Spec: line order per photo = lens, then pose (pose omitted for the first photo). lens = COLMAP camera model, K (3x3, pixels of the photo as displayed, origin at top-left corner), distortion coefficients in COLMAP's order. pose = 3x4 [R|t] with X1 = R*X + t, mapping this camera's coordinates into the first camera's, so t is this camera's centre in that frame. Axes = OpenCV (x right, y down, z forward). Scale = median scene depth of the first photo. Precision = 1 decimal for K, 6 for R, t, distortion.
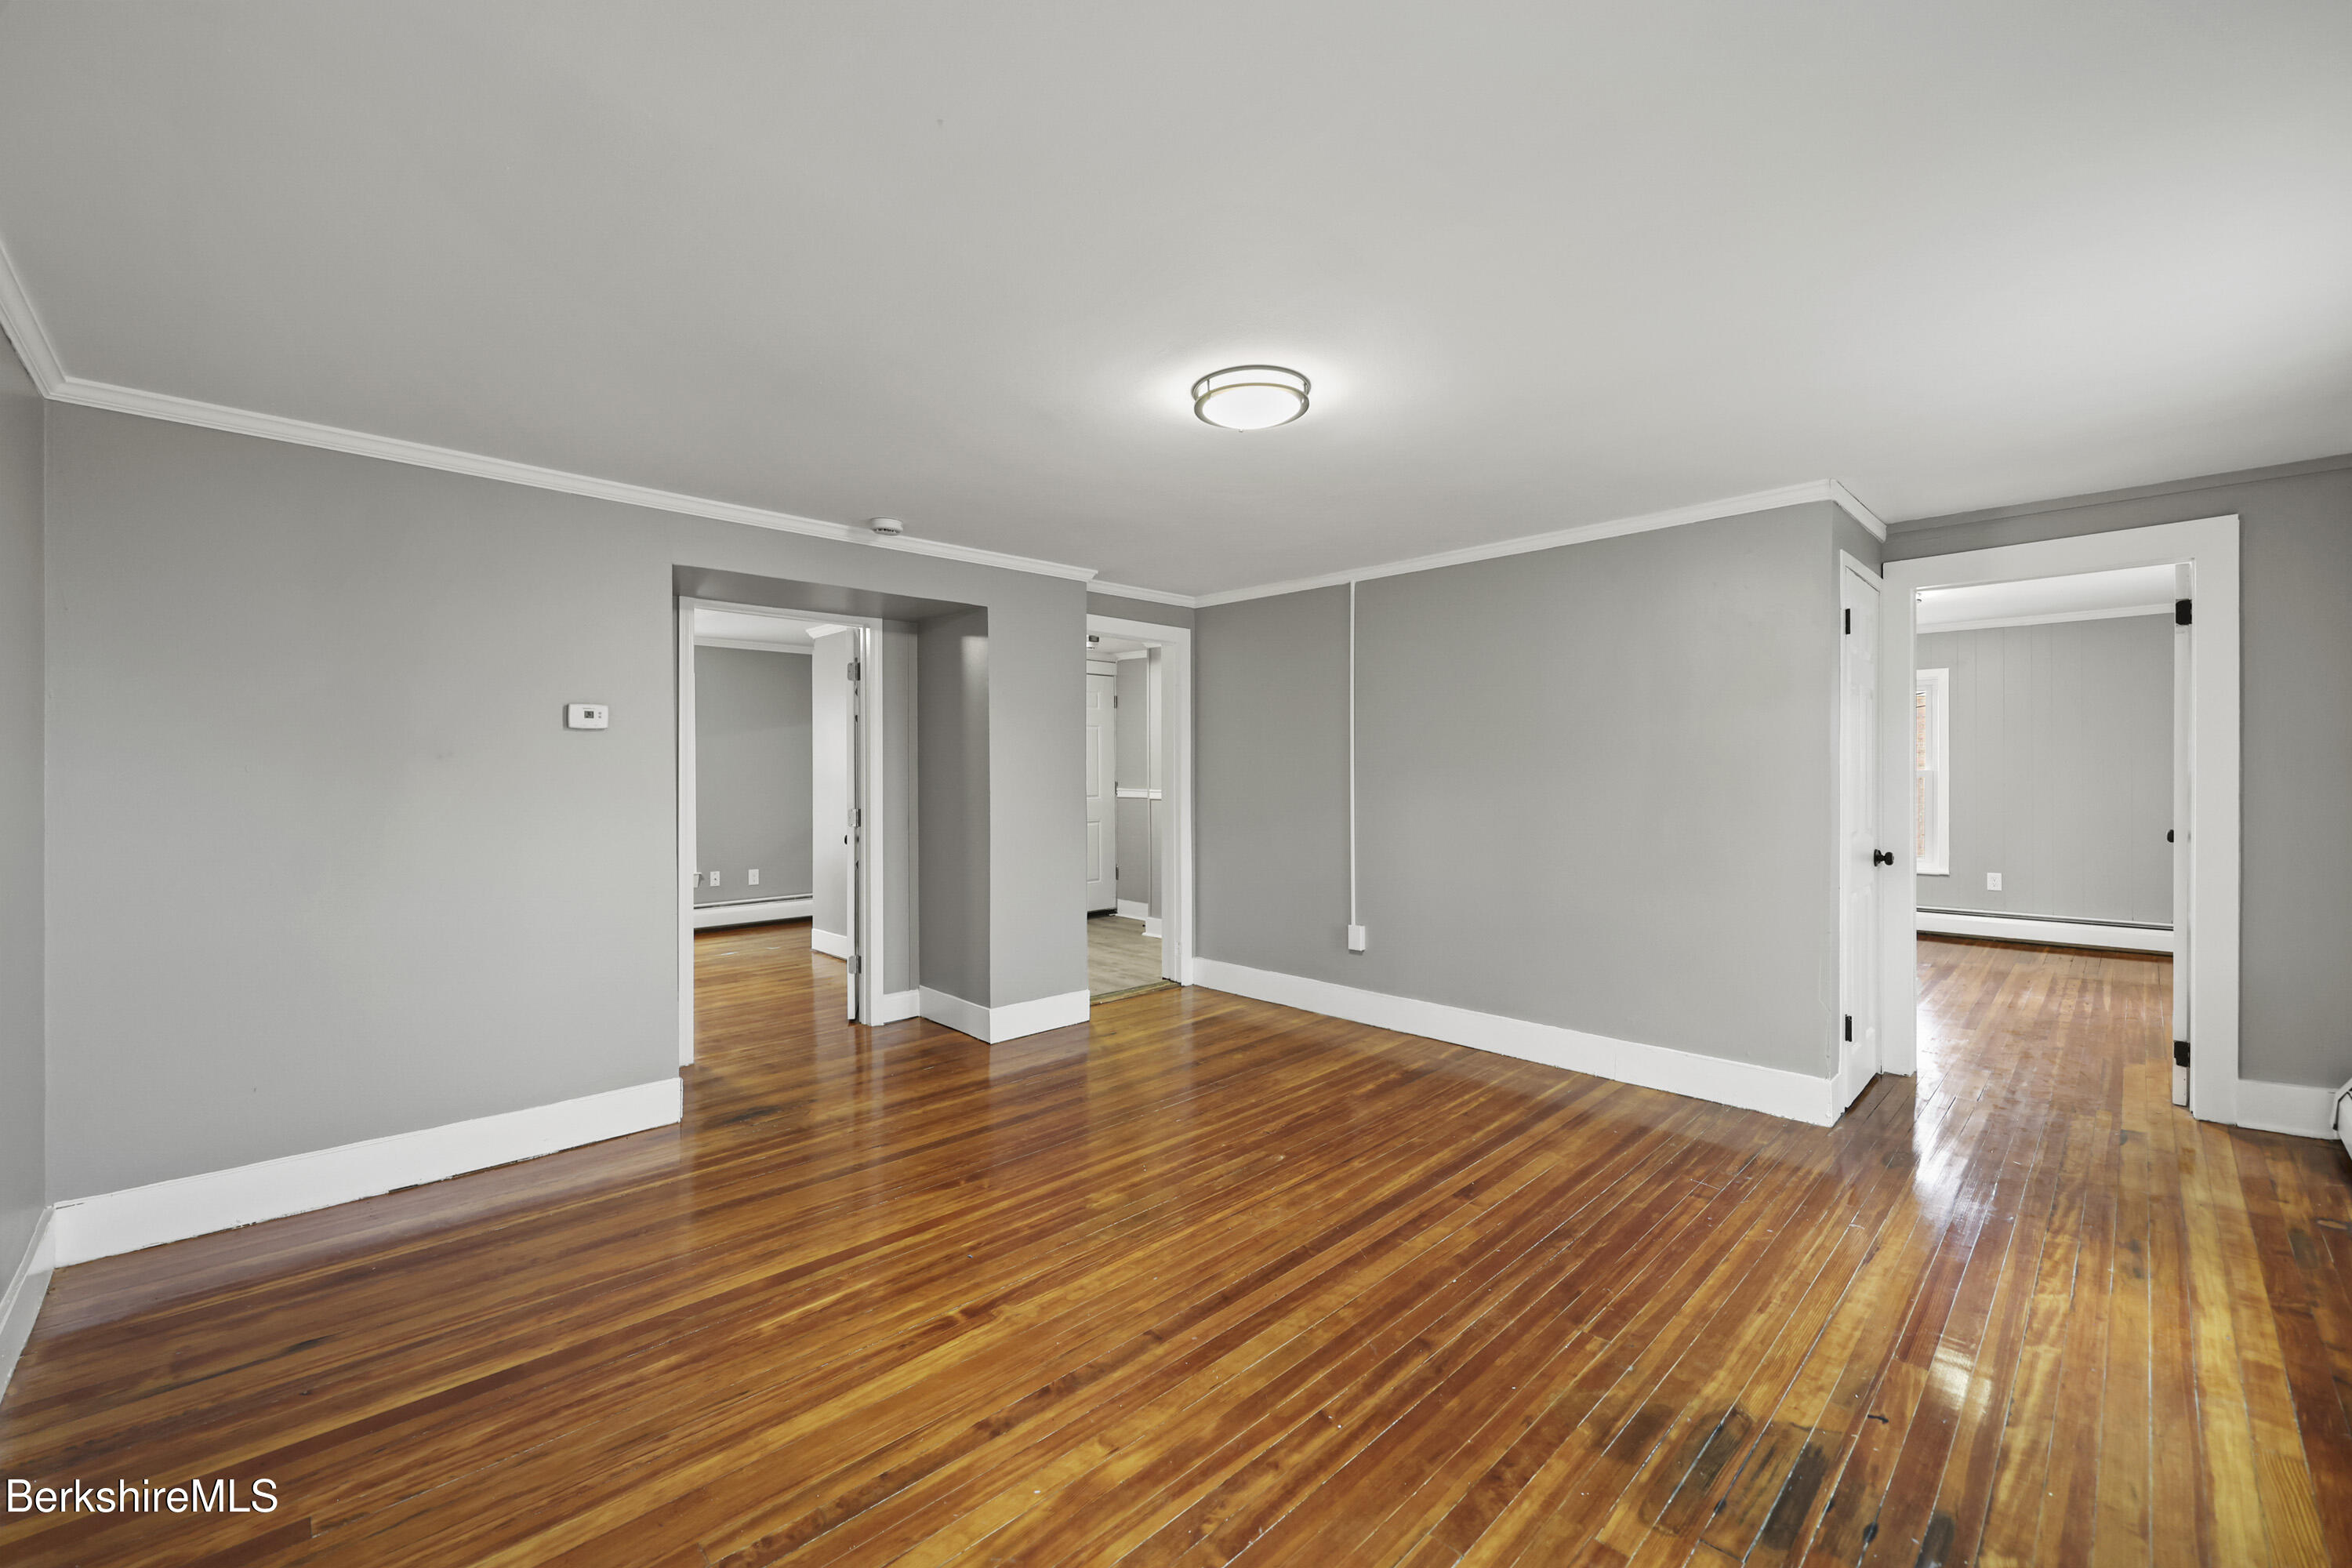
lens RADIAL K [[939.6, 0, 1186.1], [0, 939.6, 775.9], [0, 0, 1]] dist [-0.000238, -0.000231]
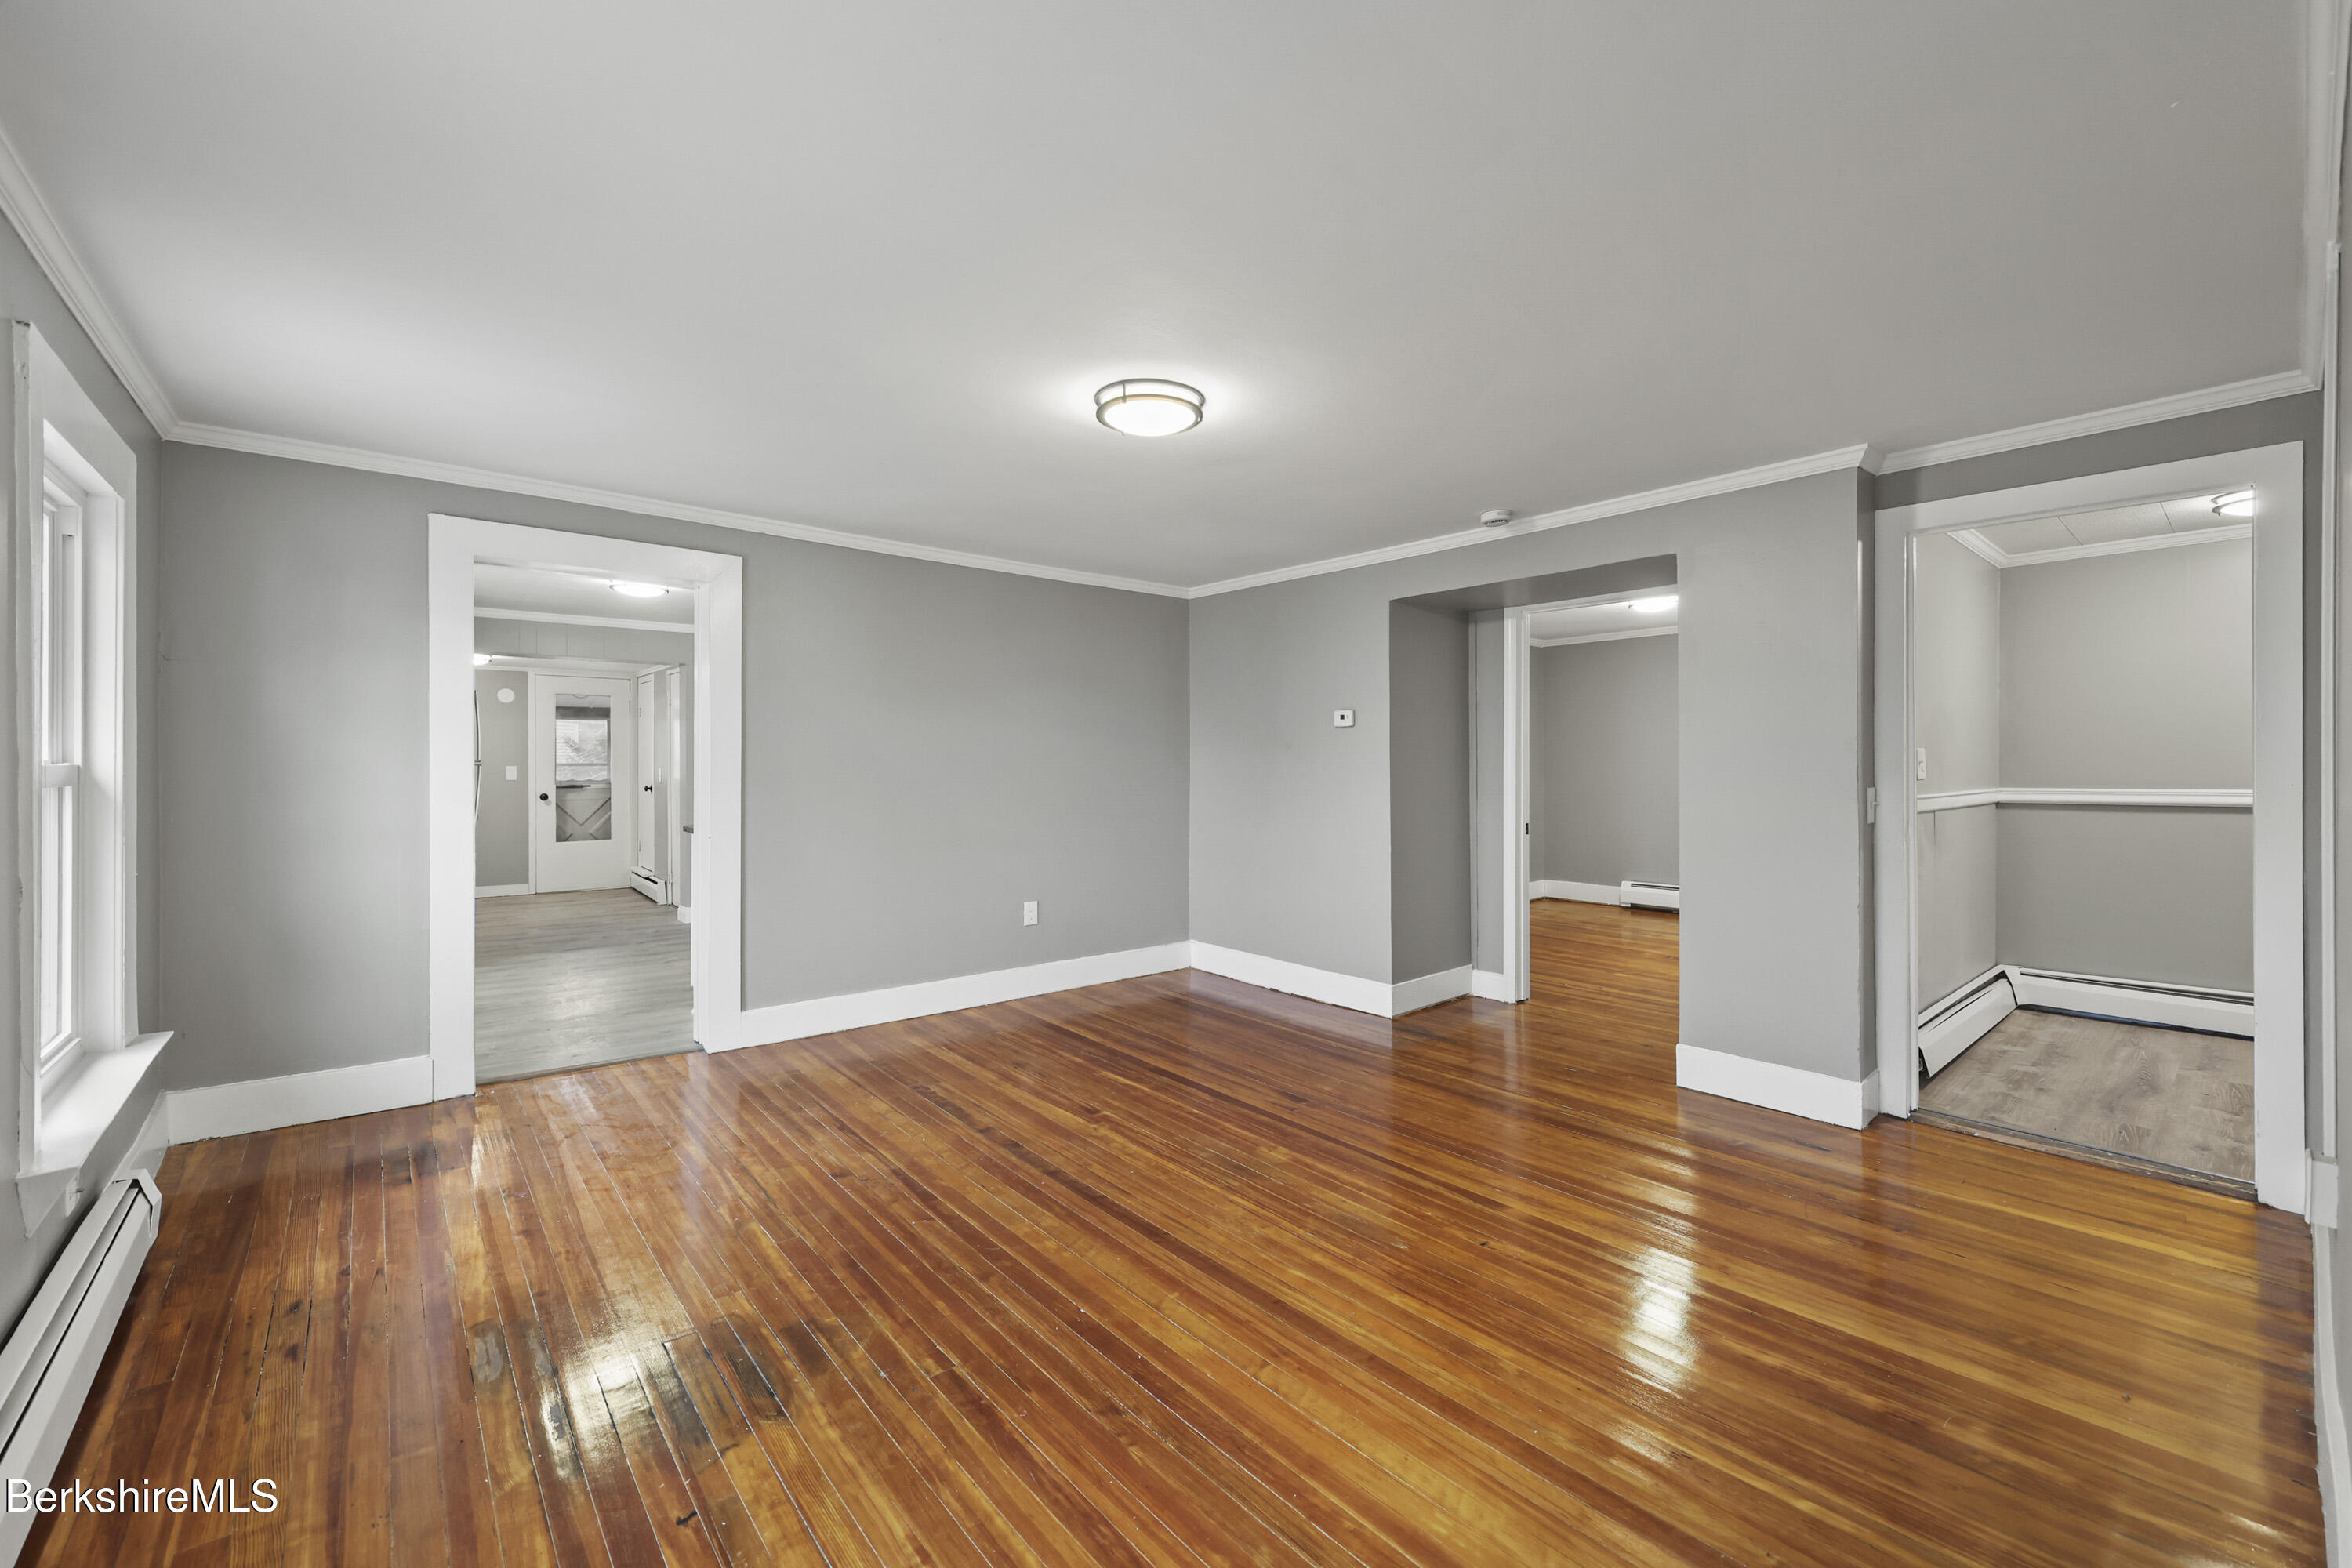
lens RADIAL K [[956.3, 0, 1184.1], [0, 956.3, 763.5], [0, 0, 1]] dist [-0.000123, 0.000016]
pose [[-0.067409, 0.005840, -0.997708, 1.150458], [0.000201, 0.999983, 0.005840, -0.001106], [0.997725, 0.000193, -0.067409, 1.107993]]
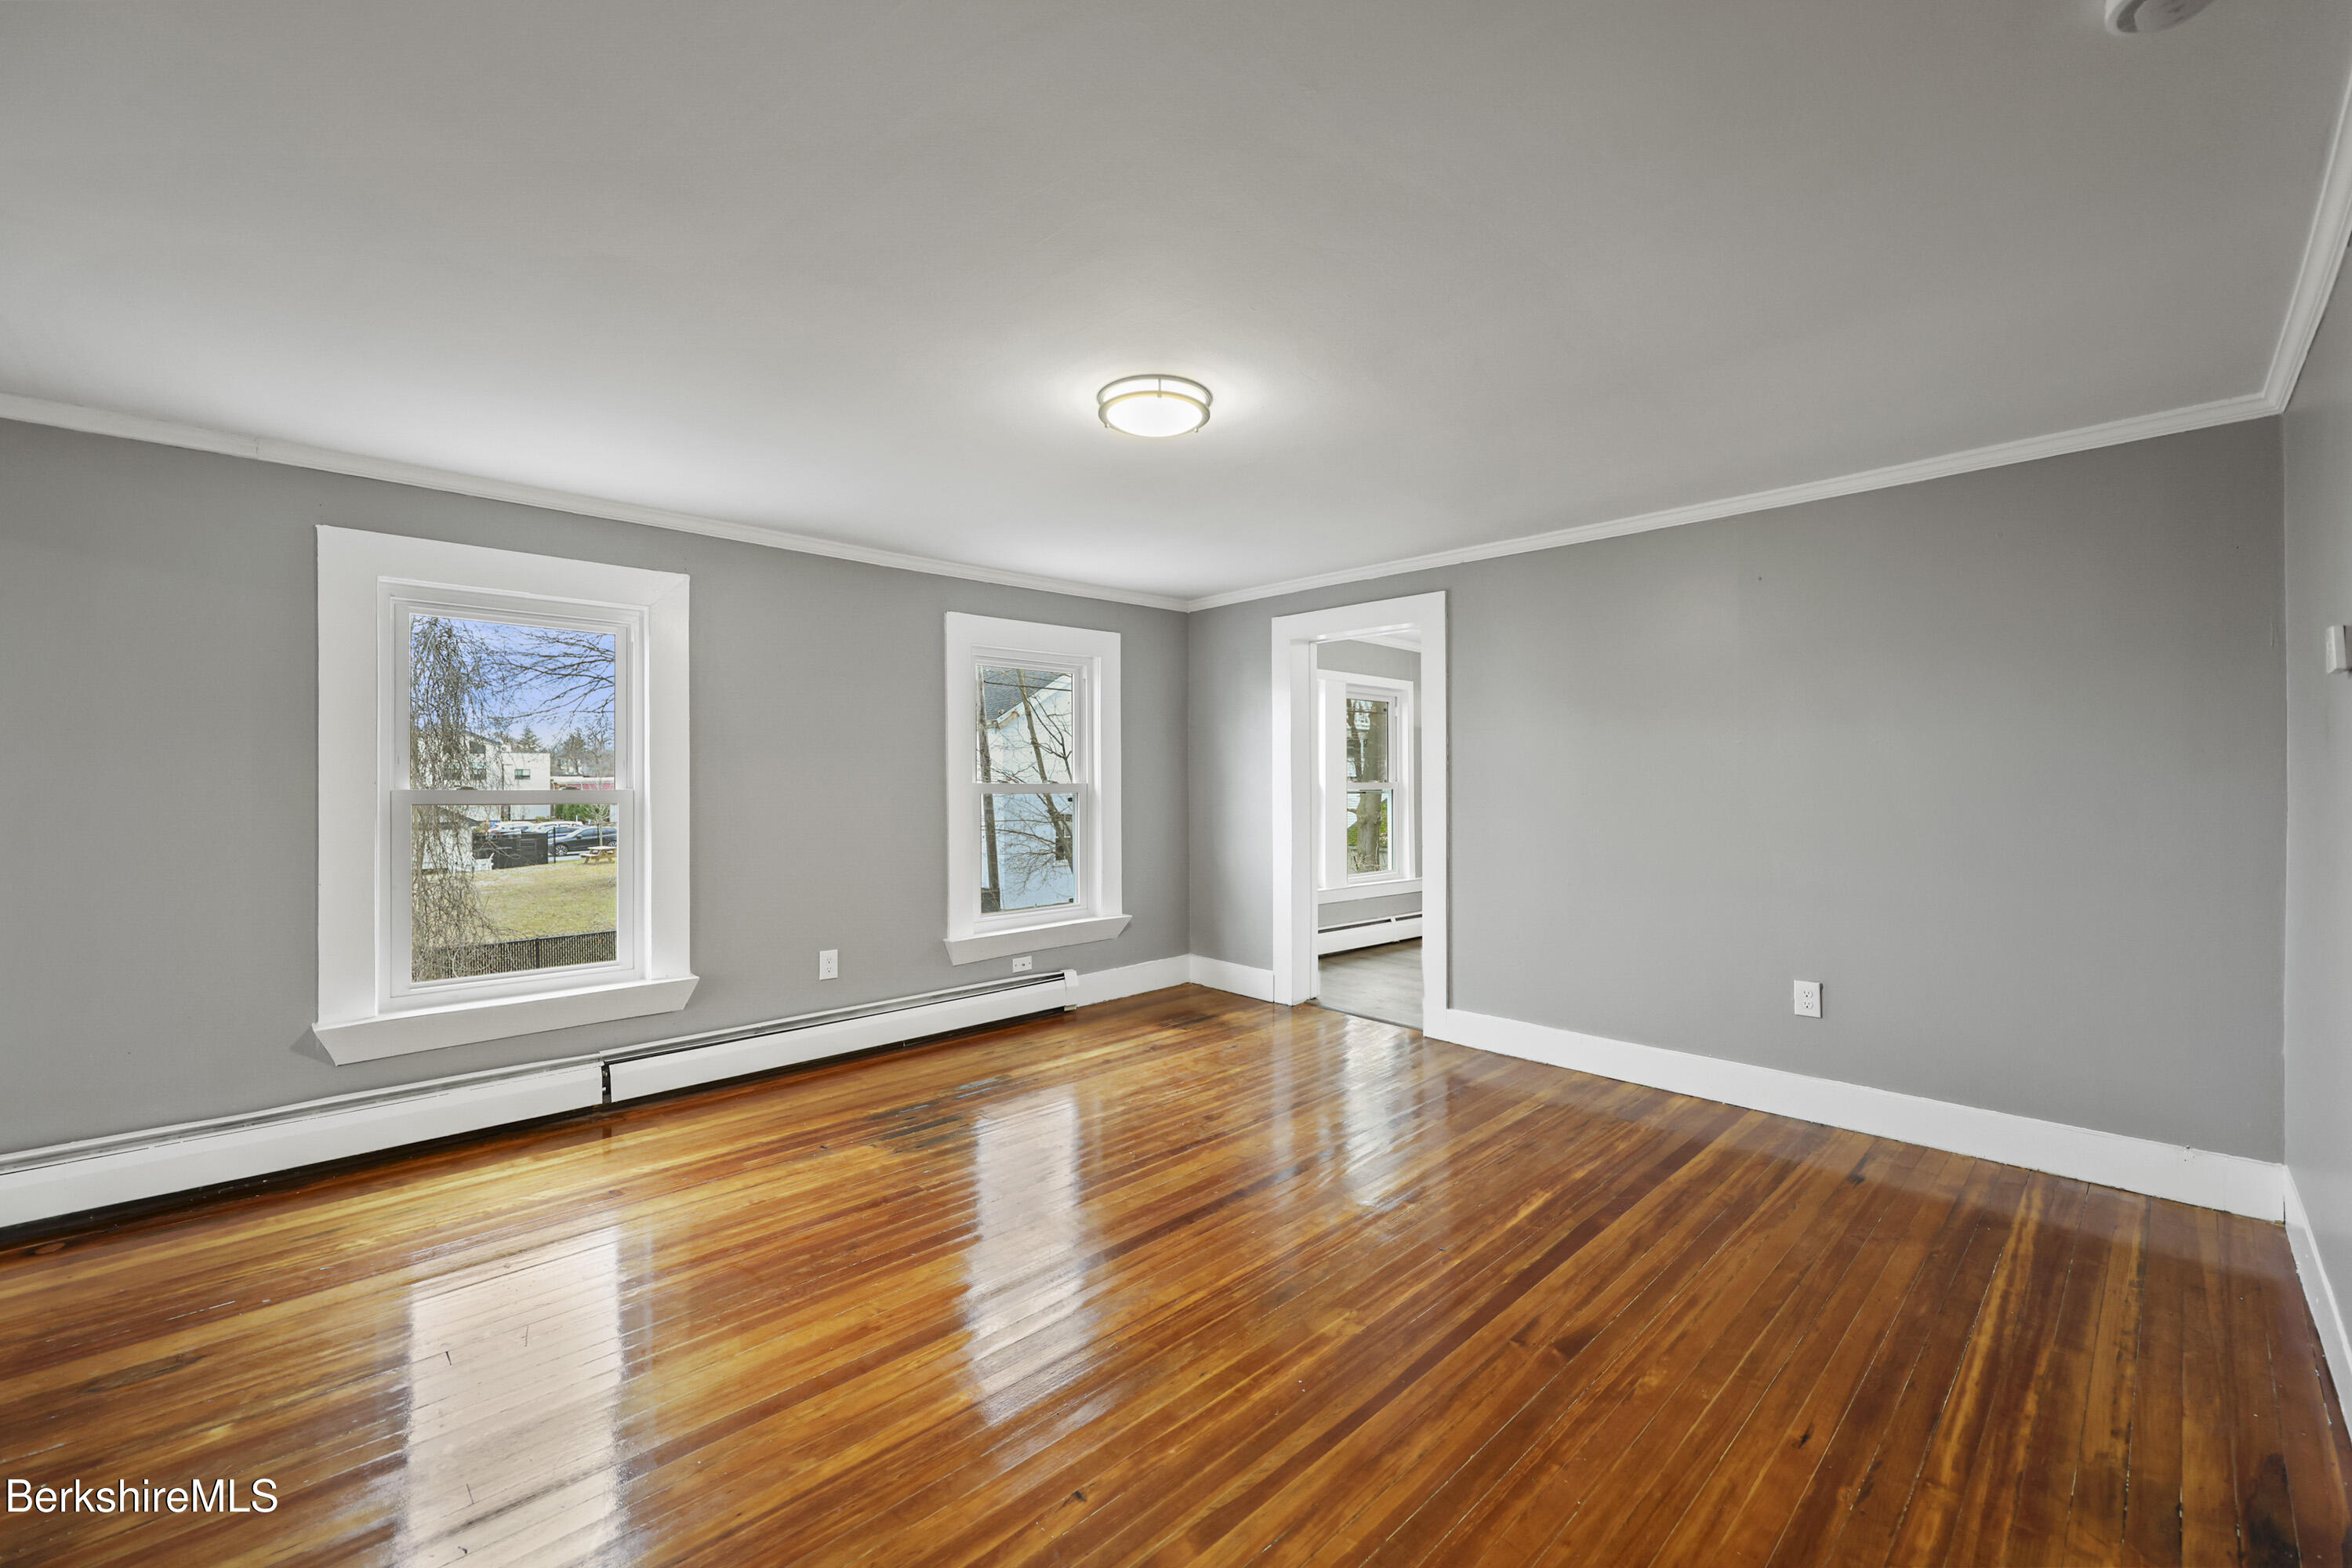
lens RADIAL K [[949.9, 0, 1177.1], [0, 949.9, 789.6], [0, 0, 1]] dist [0.000695, 0.000113]
pose [[-0.999835, 0.009772, 0.015314, 0.033167], [0.009866, 0.999933, 0.006078, 0.009608], [-0.015254, 0.006228, -0.999864, 2.029615]]
